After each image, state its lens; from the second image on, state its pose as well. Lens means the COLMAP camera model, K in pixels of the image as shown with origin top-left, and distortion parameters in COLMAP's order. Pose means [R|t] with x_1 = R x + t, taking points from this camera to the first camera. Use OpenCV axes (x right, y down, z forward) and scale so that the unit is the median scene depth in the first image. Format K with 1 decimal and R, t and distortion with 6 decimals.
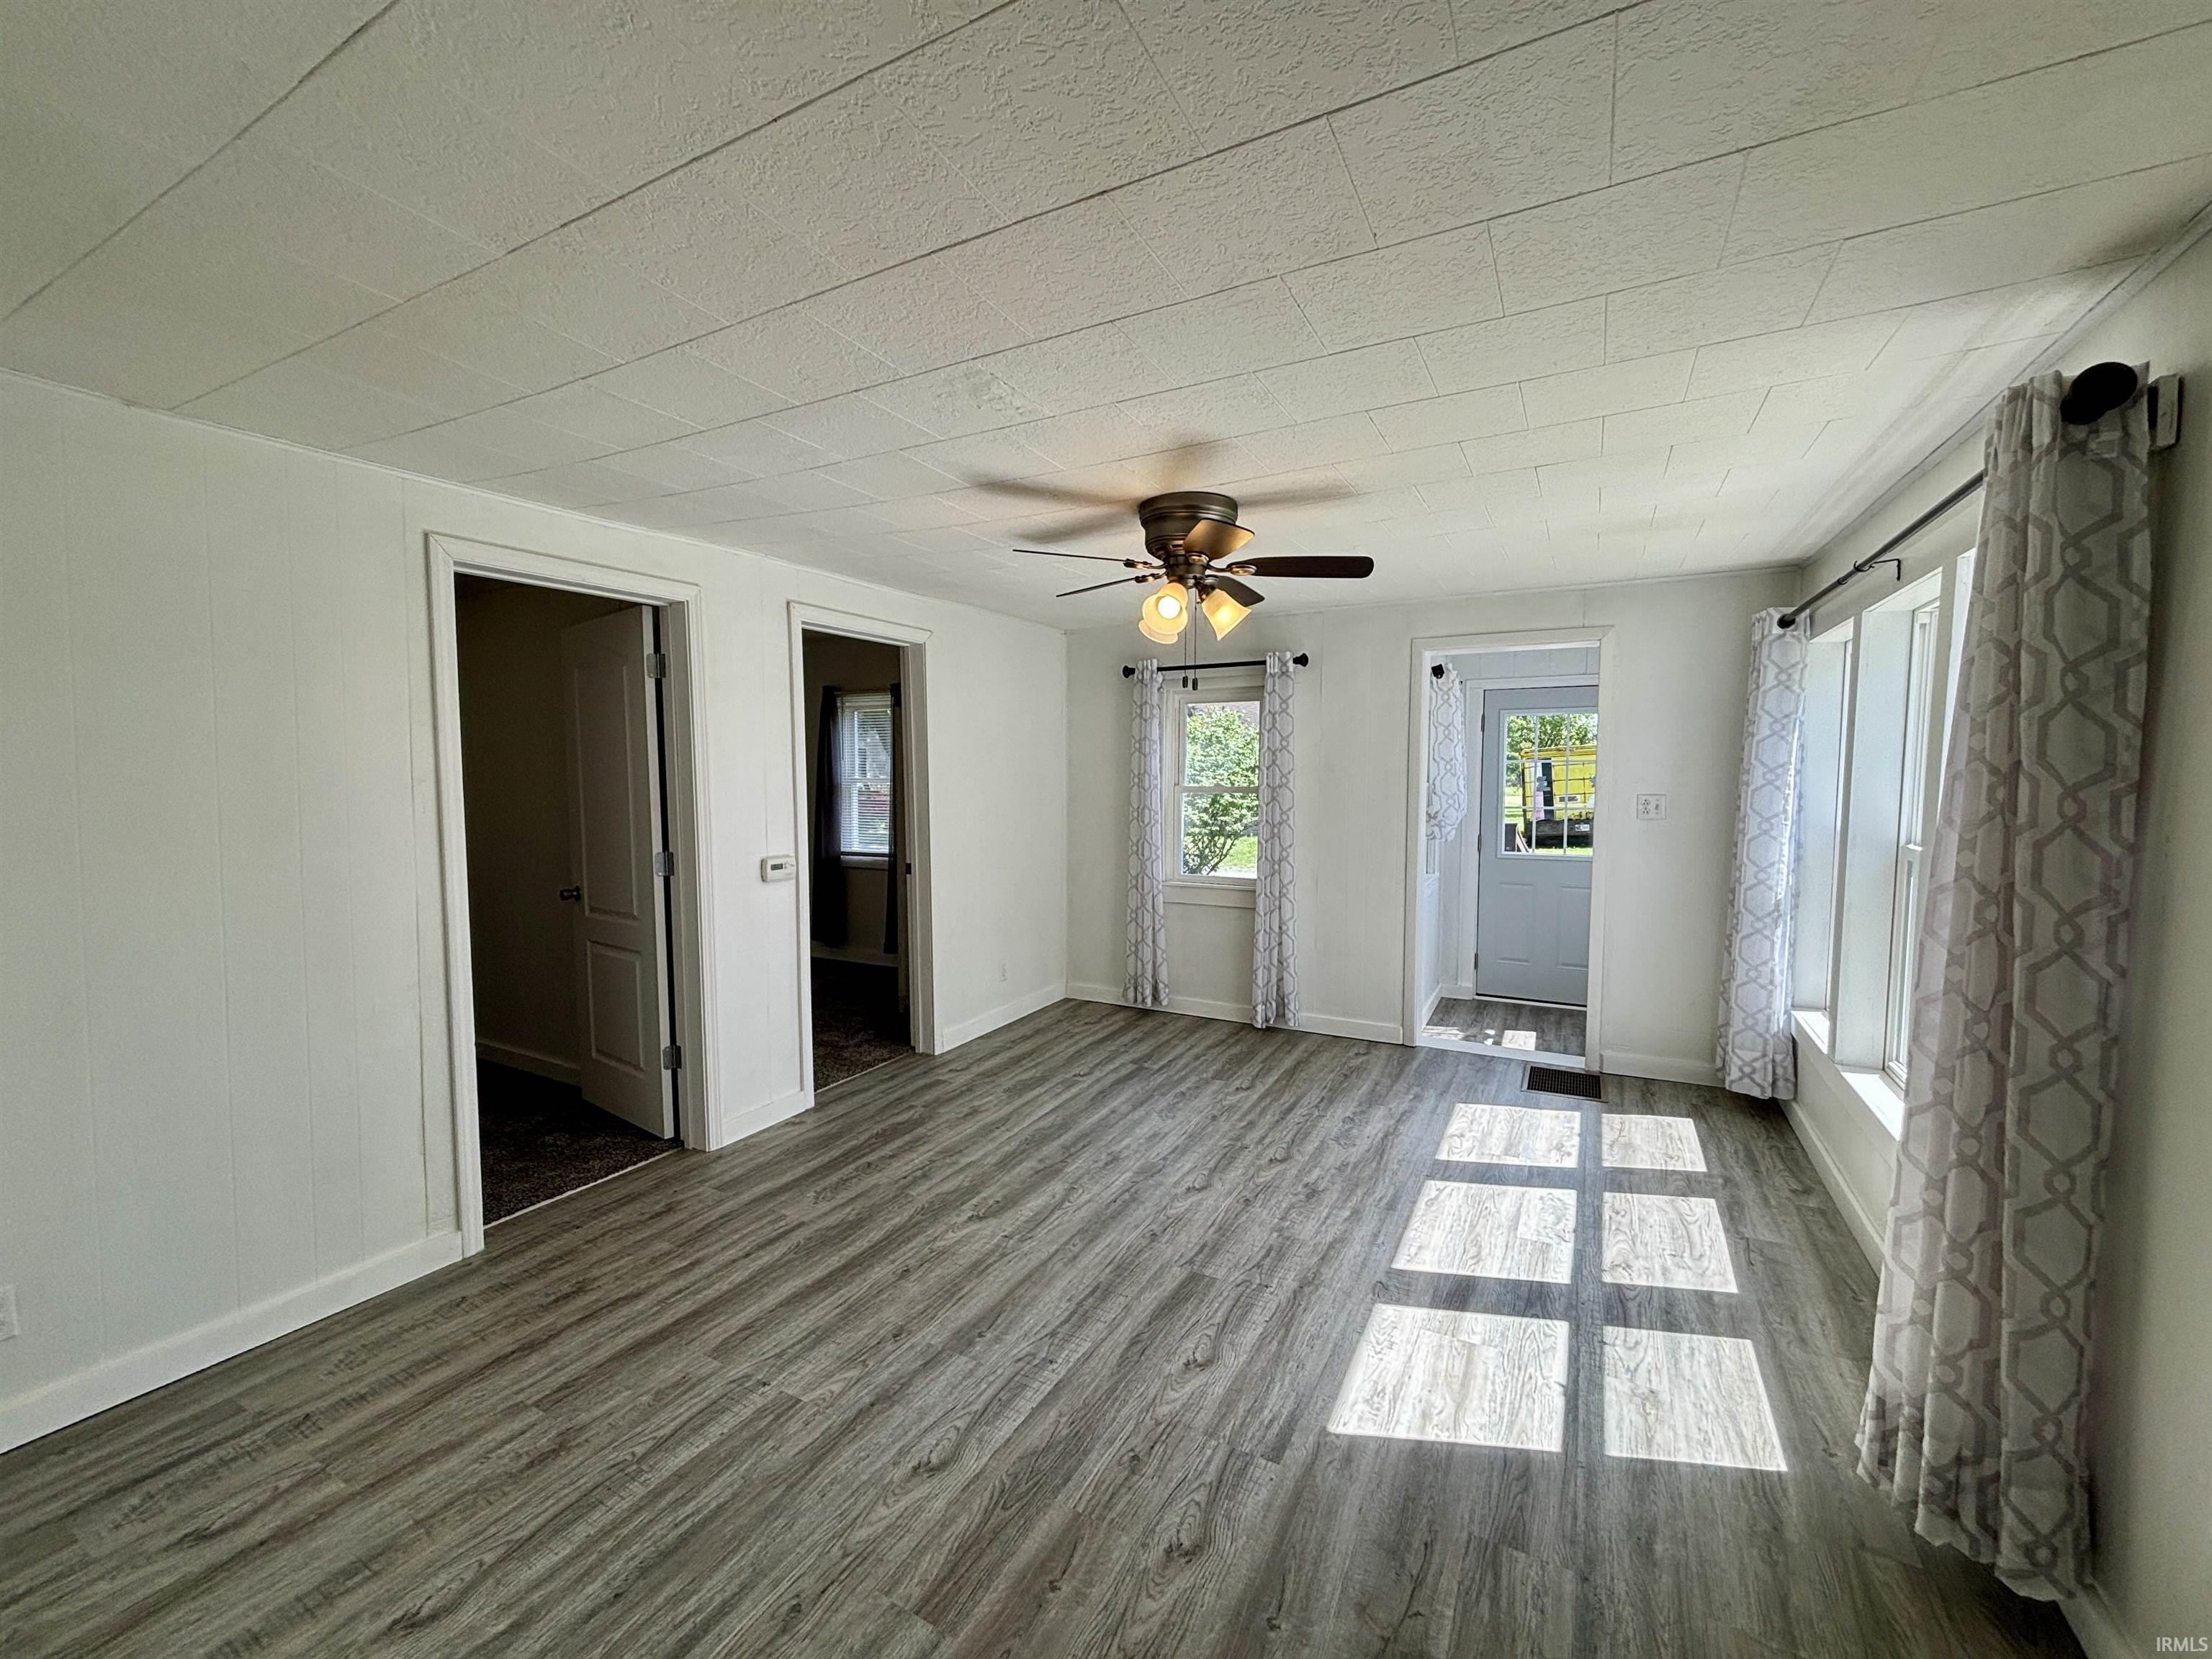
lens RADIAL K [[897.3, 0, 1098.9], [0, 897.3, 831.6], [0, 0, 1]] dist [0.010695, -0.000406]
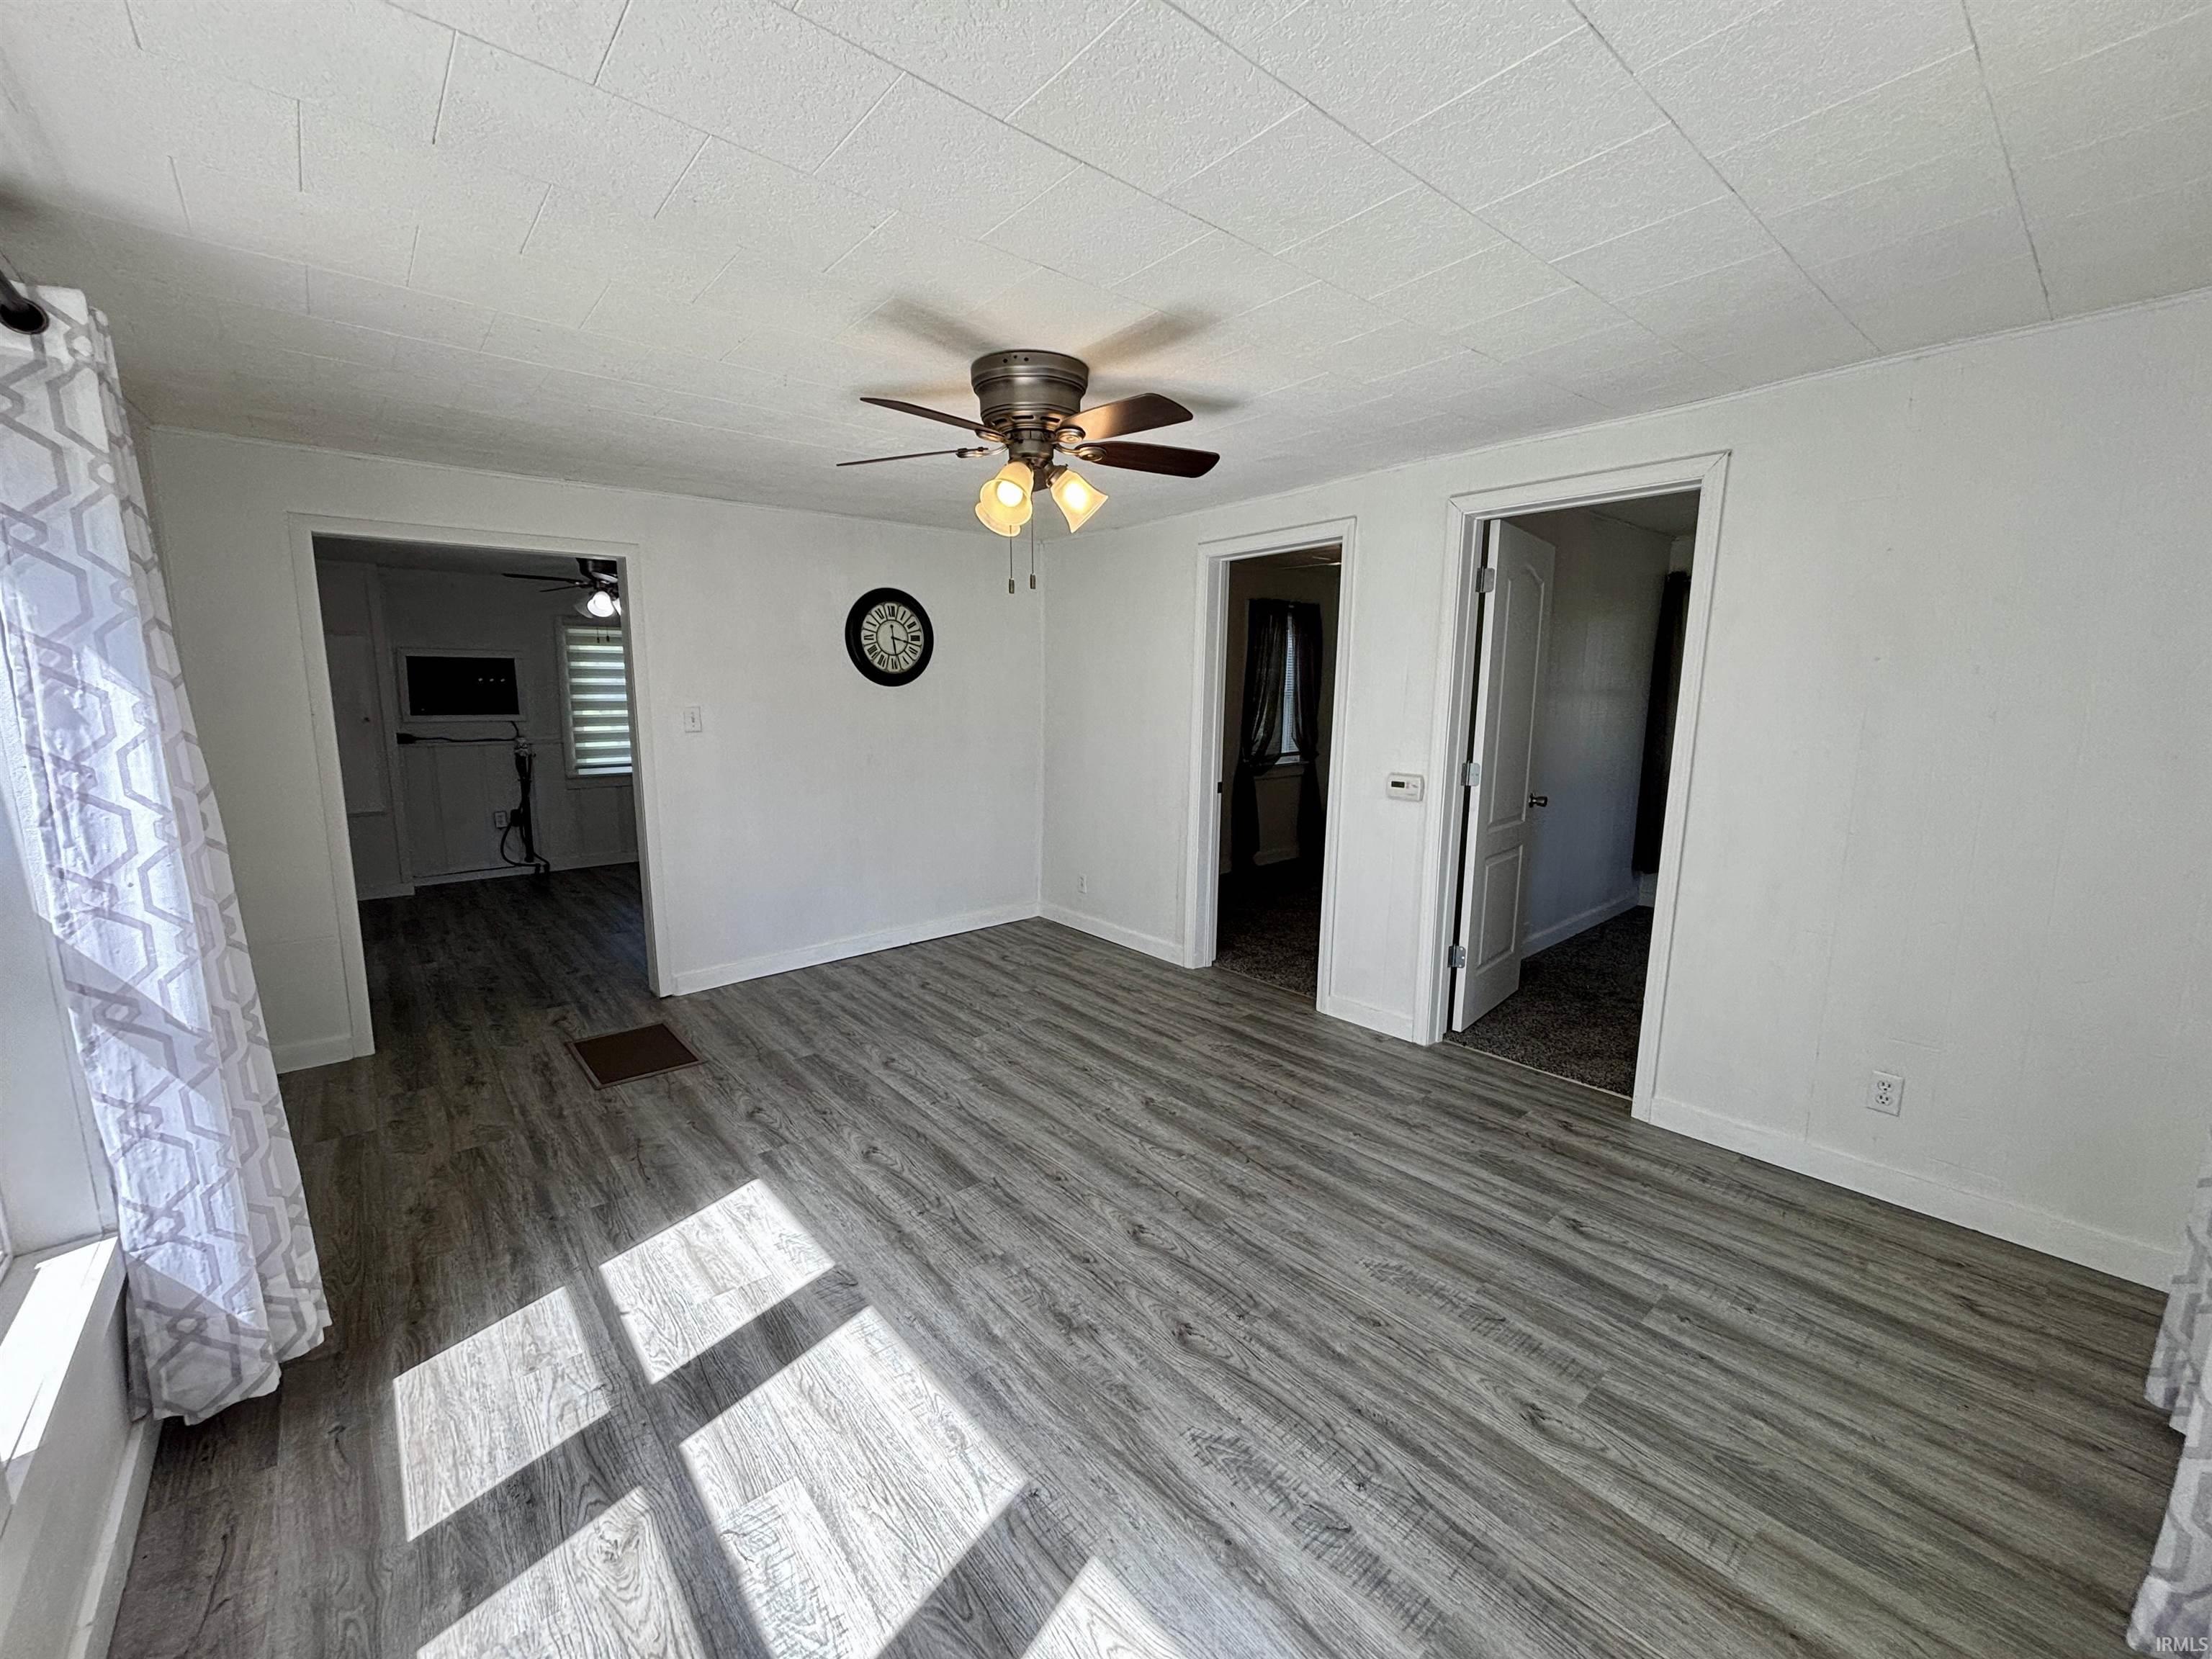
lens RADIAL K [[897.3, 0, 1098.9], [0, 897.3, 831.6], [0, 0, 1]] dist [0.010695, -0.000406]
pose [[-0.353524, 0.150694, -0.923208, 0.759850], [-0.069775, 0.979941, 0.186673, -0.079853], [0.932820, 0.130410, -0.335918, 1.149315]]
